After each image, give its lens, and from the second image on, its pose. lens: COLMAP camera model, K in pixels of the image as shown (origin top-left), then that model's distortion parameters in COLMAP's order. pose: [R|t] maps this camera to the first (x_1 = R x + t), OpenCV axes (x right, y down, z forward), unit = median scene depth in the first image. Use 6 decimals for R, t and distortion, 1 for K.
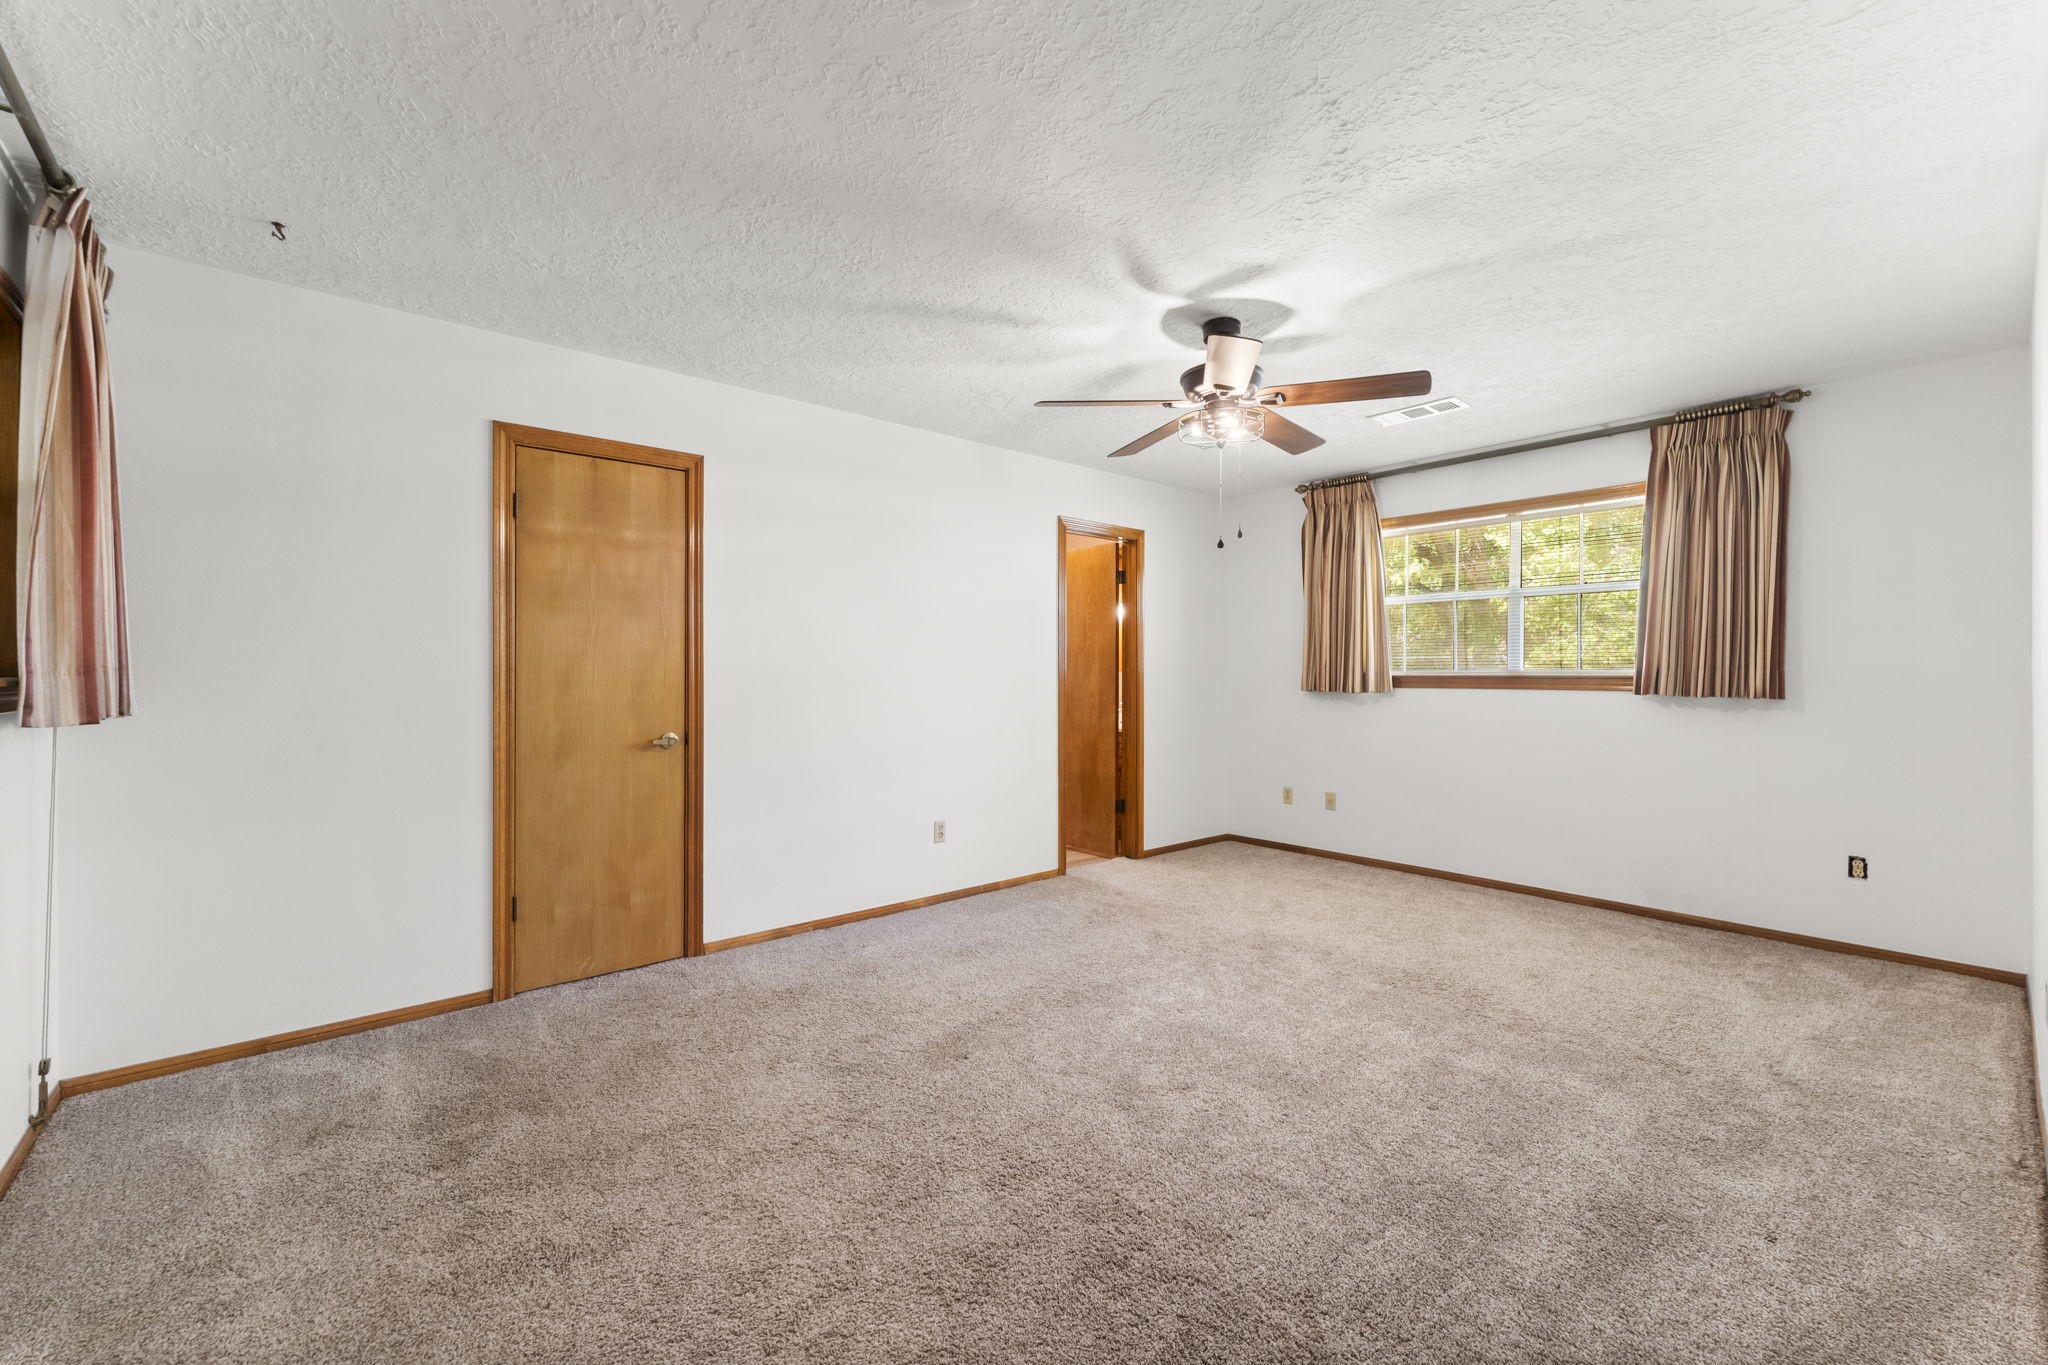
lens RADIAL K [[819.2, 0, 1024.0], [0, 819.2, 682.5], [0, 0, 1]] dist [0.001221, 0.000182]
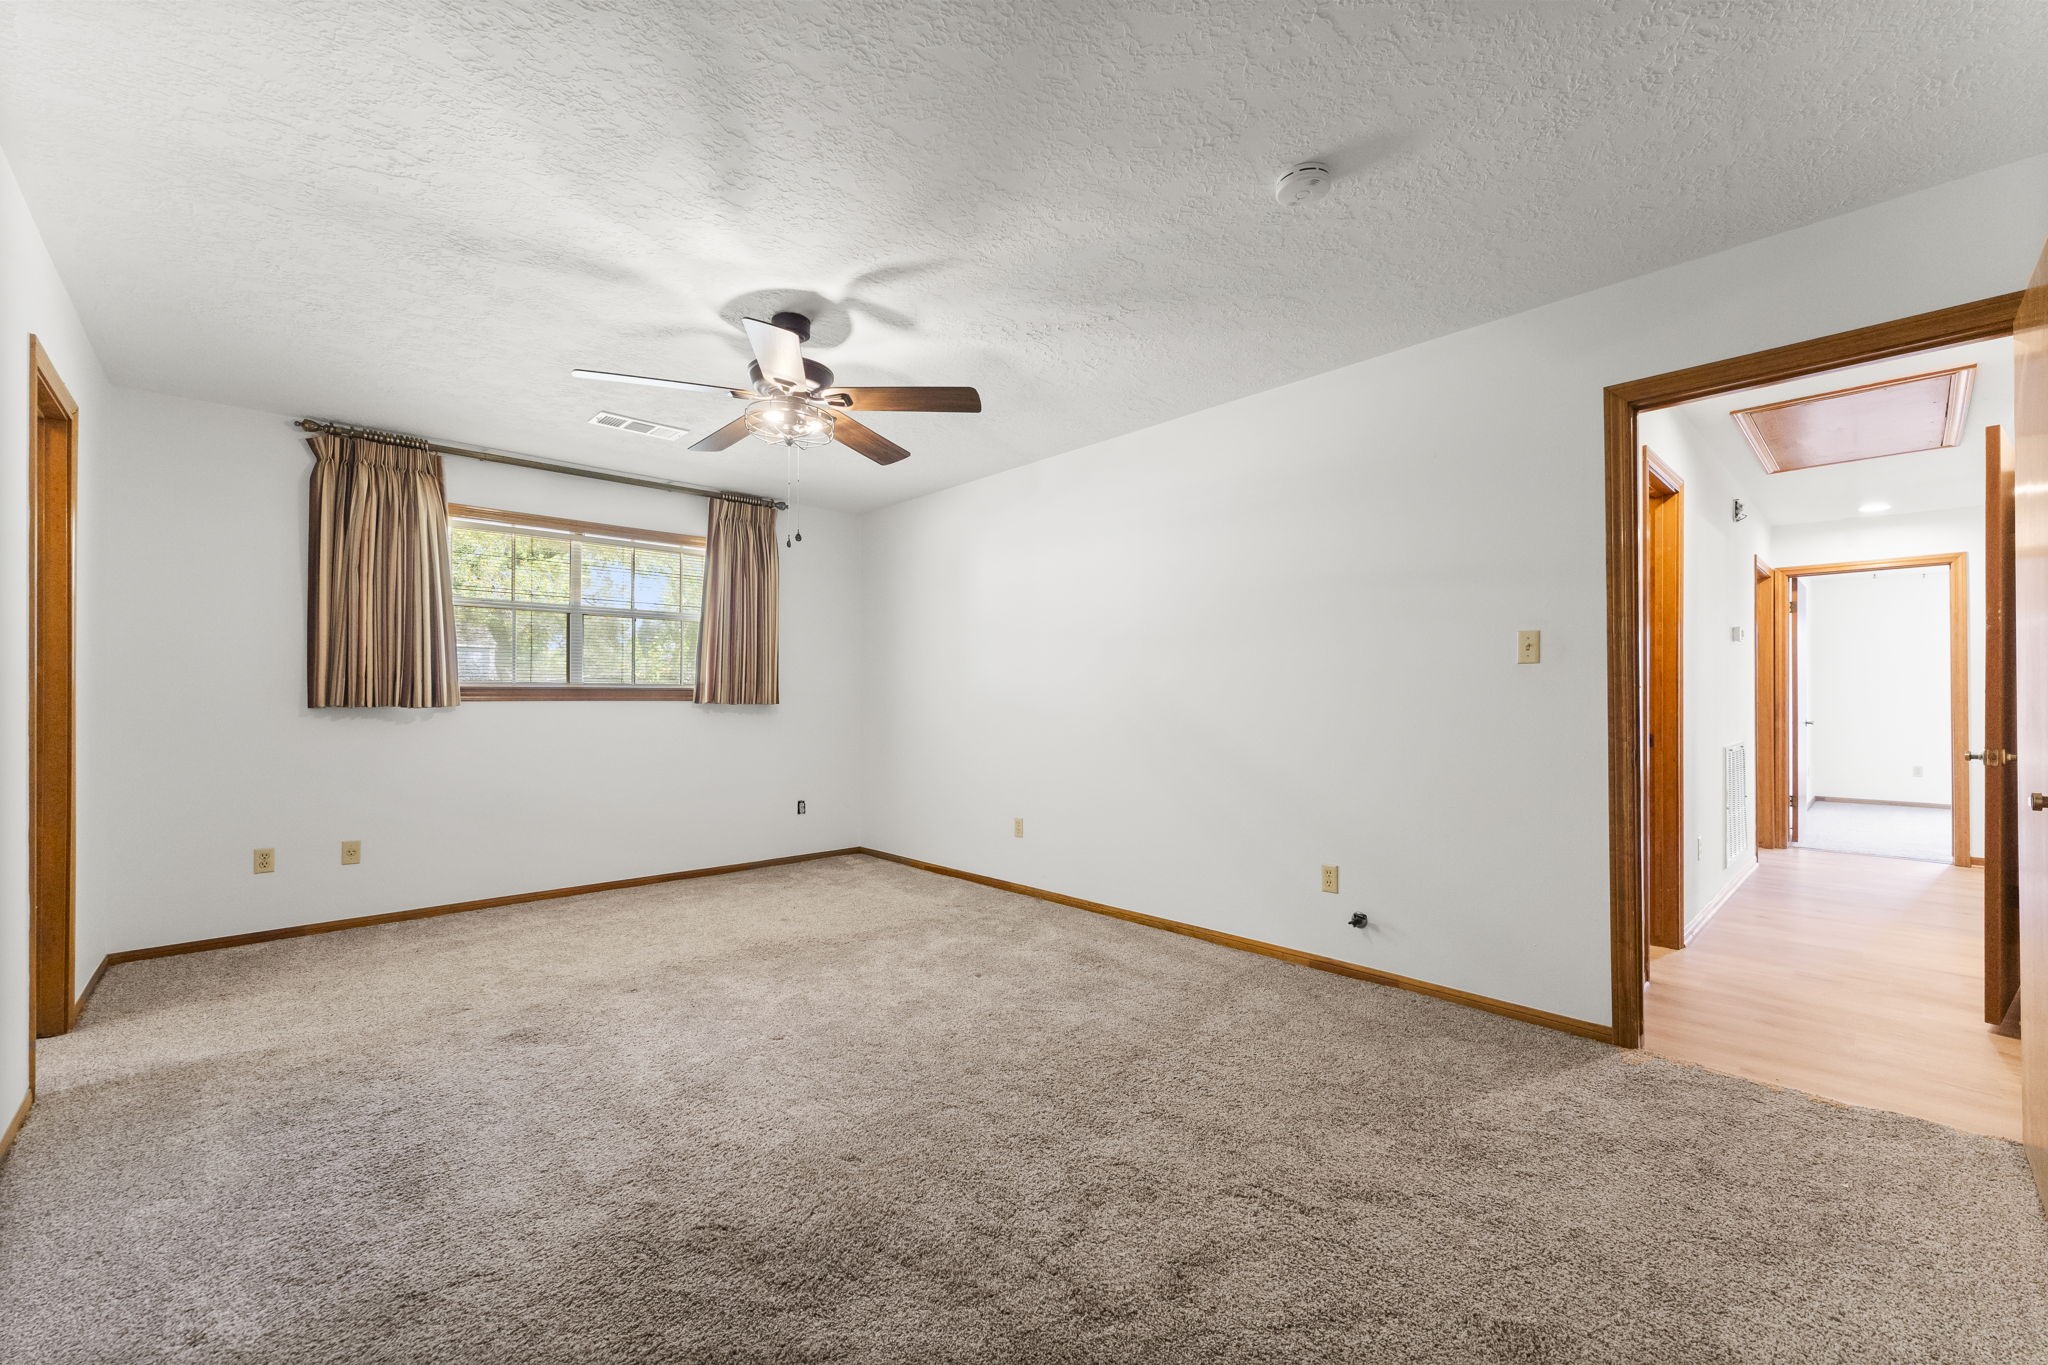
lens RADIAL K [[823.4, 0, 1016.4], [0, 823.4, 695.3], [0, 0, 1]] dist [0.001980, 0.000342]
pose [[-0.031141, 0.007811, 0.999484, -0.563952], [0.014749, 0.999864, -0.007355, 0.020392], [-0.999406, 0.014512, -0.031252, 0.569430]]
